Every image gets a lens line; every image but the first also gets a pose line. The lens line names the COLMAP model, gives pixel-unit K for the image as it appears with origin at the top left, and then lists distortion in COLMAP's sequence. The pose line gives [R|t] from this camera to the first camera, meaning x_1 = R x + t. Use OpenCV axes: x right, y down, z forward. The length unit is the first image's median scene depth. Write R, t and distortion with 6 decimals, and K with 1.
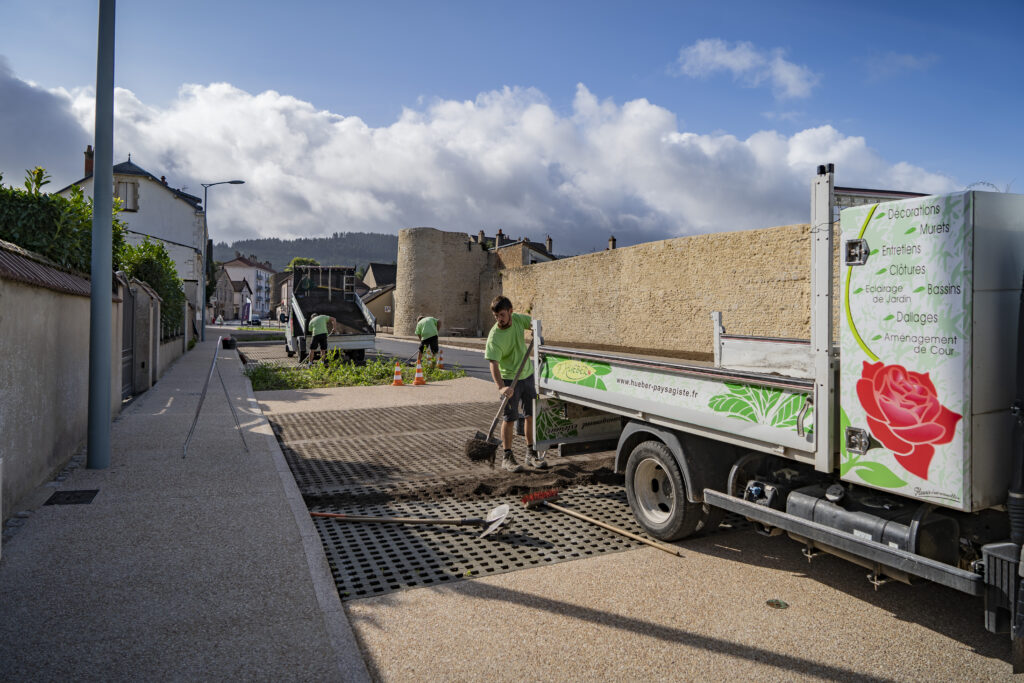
lens RADIAL K [[678.4, 0, 512.0], [0, 678.4, 341.5], [0, 0, 1]] dist [0.000427, 0.000187]
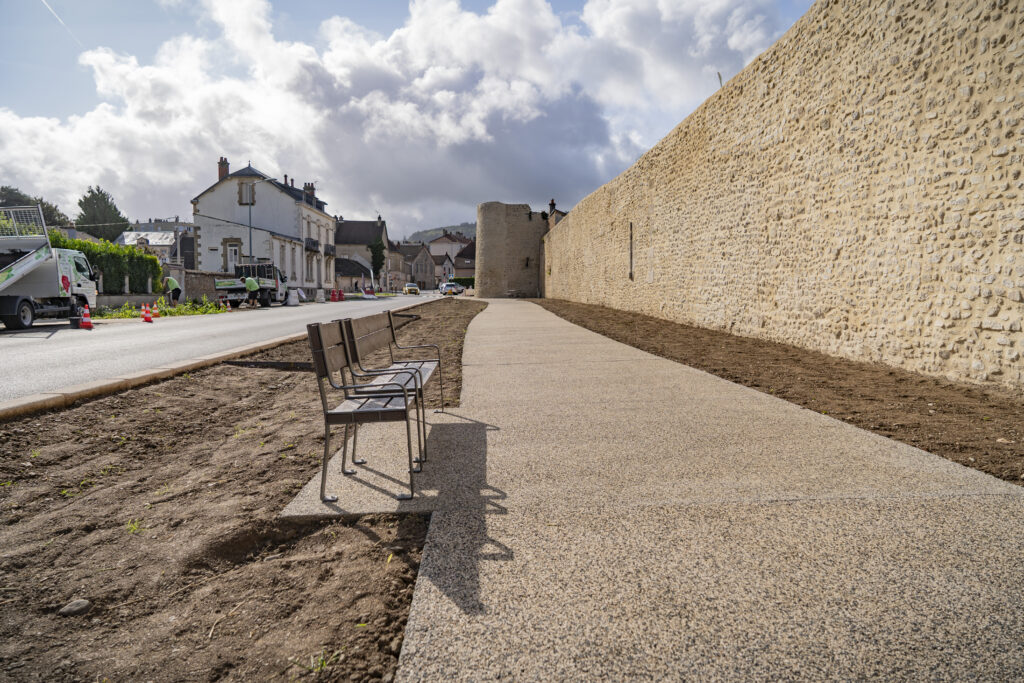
lens RADIAL K [[678.4, 0, 512.0], [0, 678.4, 341.5], [0, 0, 1]] dist [0.000427, 0.000187]
pose [[0.942942, 0.005248, -0.332915, 0.278597], [0.010110, 0.998963, 0.044382, 0.014202], [0.332803, -0.045215, 0.941912, -0.059068]]
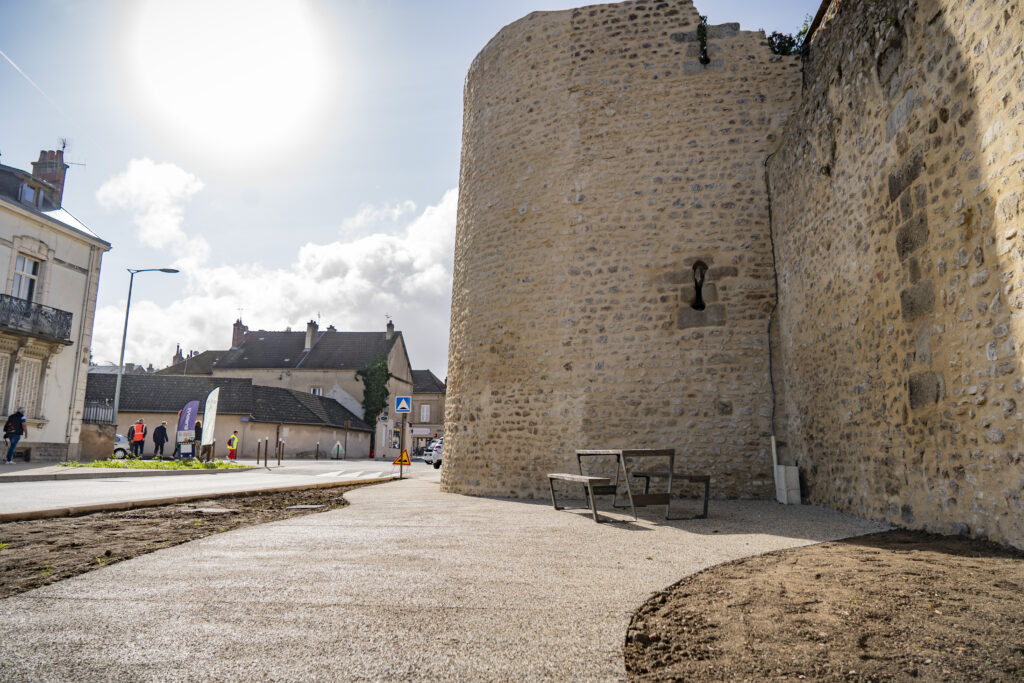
lens RADIAL K [[678.4, 0, 512.0], [0, 678.4, 341.5], [0, 0, 1]] dist [0.000427, 0.000187]
pose [[0.869857, -0.095598, -0.483952, -0.022600], [-0.003451, 0.979840, -0.199755, -0.012496], [0.493292, 0.175429, 0.851991, 0.814846]]
